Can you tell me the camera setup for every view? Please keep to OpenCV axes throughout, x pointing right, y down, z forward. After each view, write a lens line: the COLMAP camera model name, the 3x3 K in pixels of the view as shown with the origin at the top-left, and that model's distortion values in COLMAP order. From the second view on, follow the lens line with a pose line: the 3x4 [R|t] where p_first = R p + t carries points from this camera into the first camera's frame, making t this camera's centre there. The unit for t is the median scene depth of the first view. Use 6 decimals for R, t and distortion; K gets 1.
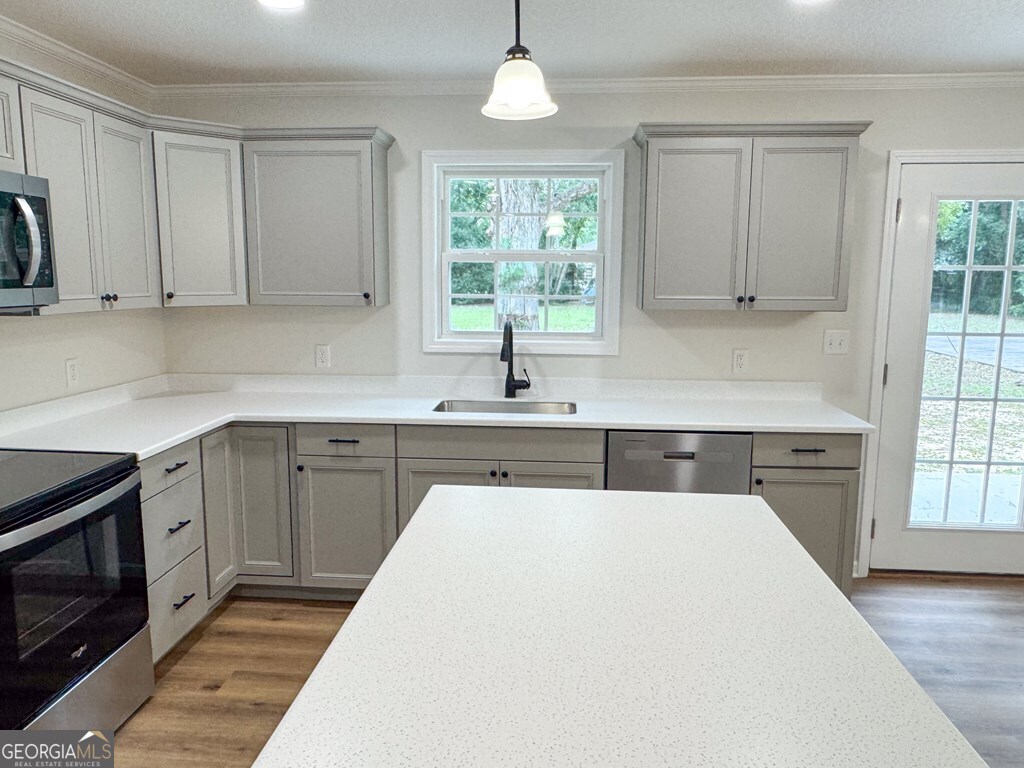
lens RADIAL K [[754.0, 0, 512.0], [0, 754.0, 384.0], [0, 0, 1]] dist [0.005368, 0.004054]
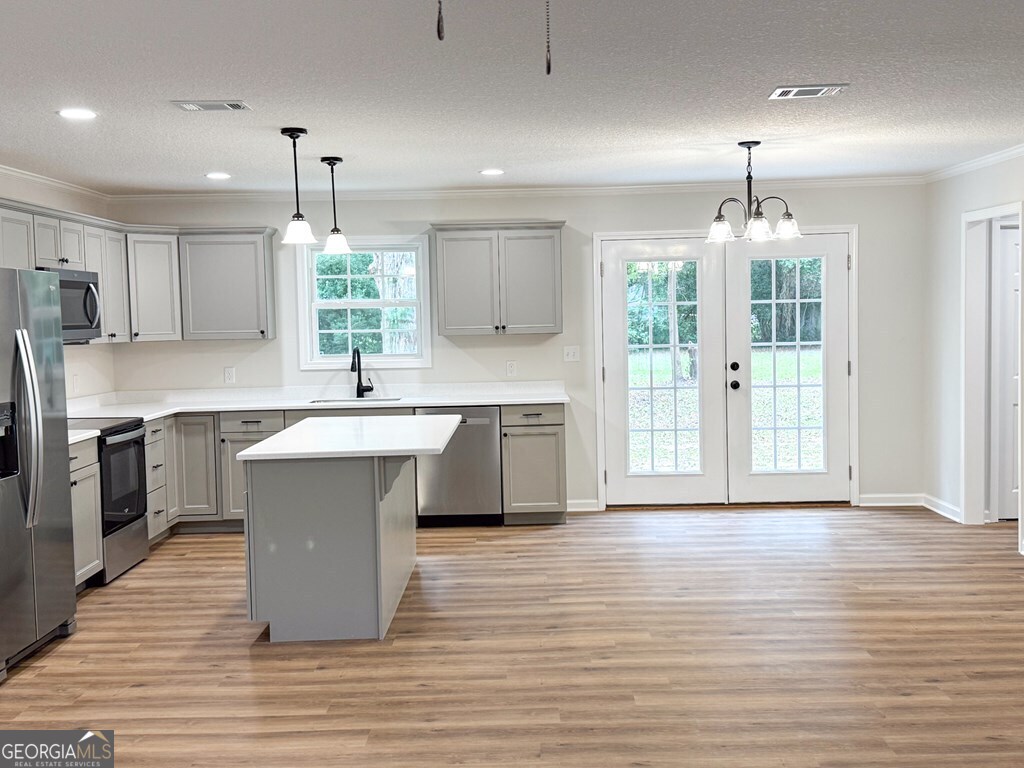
lens RADIAL K [[1231.4, 0, 512.0], [0, 1231.4, 384.0], [0, 0, 1]] dist [0.216524, -0.018368]
pose [[0.997888, -0.031915, 0.056577, 0.178920], [0.036765, 0.995541, -0.086875, 0.239305], [-0.053552, 0.088771, 0.994611, -1.623775]]
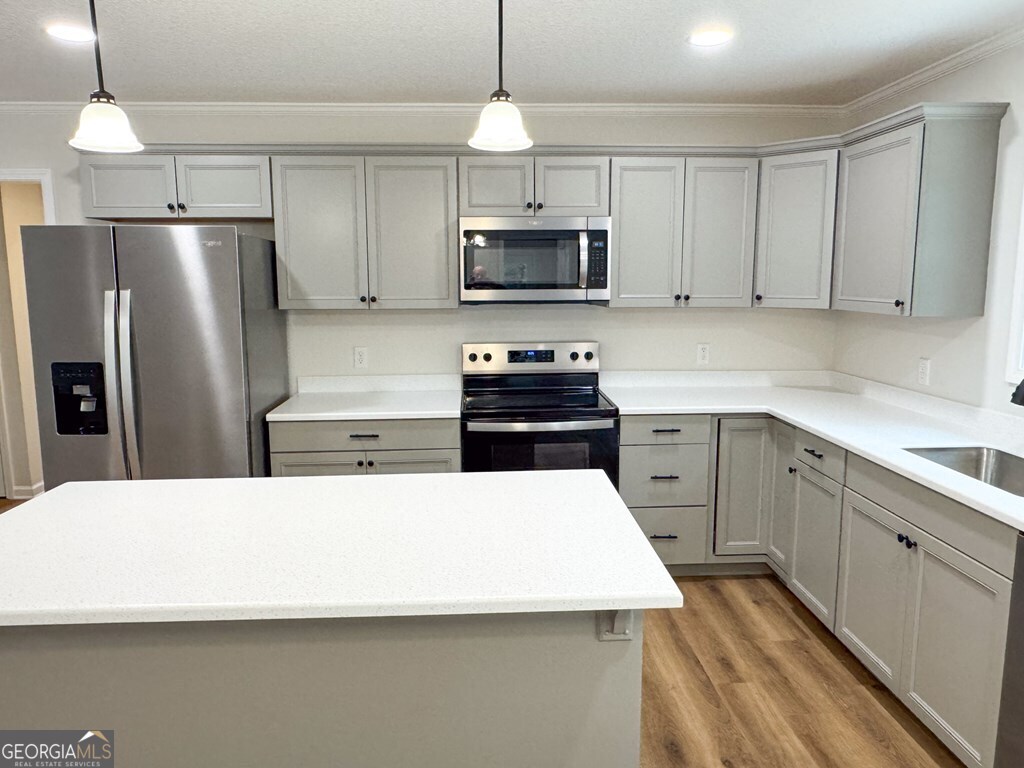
lens RADIAL K [[754.0, 0, 512.0], [0, 754.0, 384.0], [0, 0, 1]] dist [0.005368, 0.004054]
pose [[0.113895, 0.135651, -0.984188, 0.649792], [-0.140530, 0.982874, 0.119207, -0.069733], [0.983504, 0.124731, 0.131007, 0.478170]]
